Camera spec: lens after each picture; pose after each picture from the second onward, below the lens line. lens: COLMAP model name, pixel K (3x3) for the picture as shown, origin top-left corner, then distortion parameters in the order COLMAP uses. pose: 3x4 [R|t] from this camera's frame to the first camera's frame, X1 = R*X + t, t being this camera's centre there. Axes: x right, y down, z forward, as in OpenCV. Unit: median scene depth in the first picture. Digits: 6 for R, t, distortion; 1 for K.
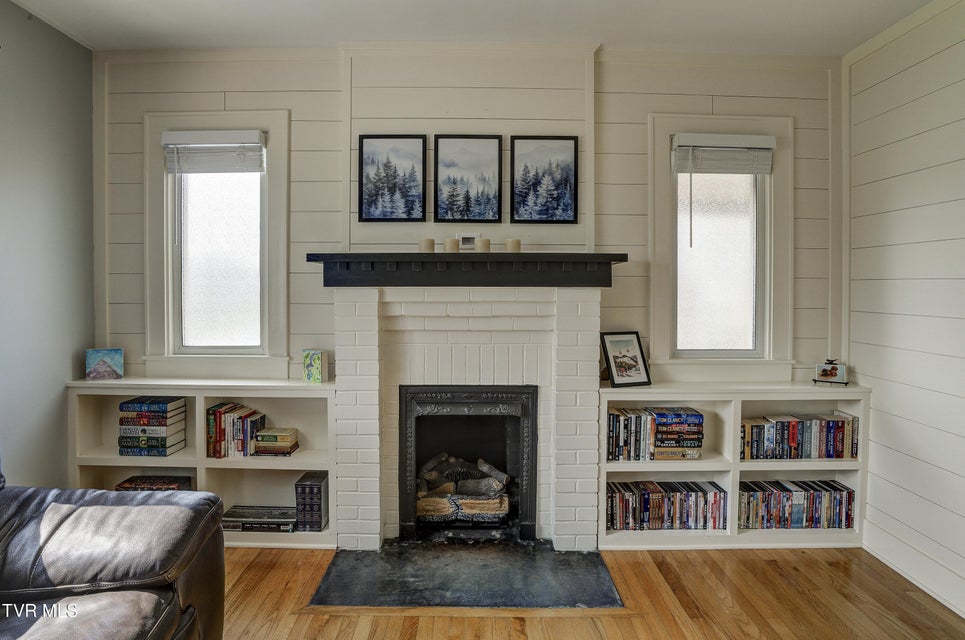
lens RADIAL K [[511.3, 0, 484.6], [0, 511.3, 293.0], [0, 0, 1]] dist [-0.063196, 0.028275]
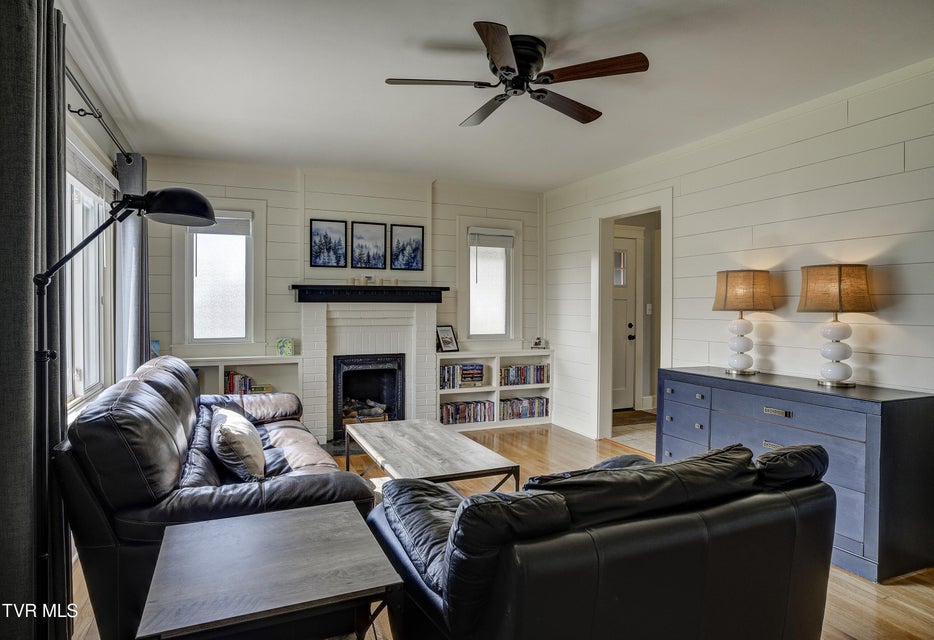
lens RADIAL K [[539.1, 0, 465.1], [0, 539.1, 309.0], [0, 0, 1]] dist [-0.001069, -0.000103]
pose [[0.918158, -0.002261, 0.396209, -0.501400], [0.003274, 0.999993, -0.001881, 0.016129], [-0.396202, 0.003024, 0.918158, -0.984904]]
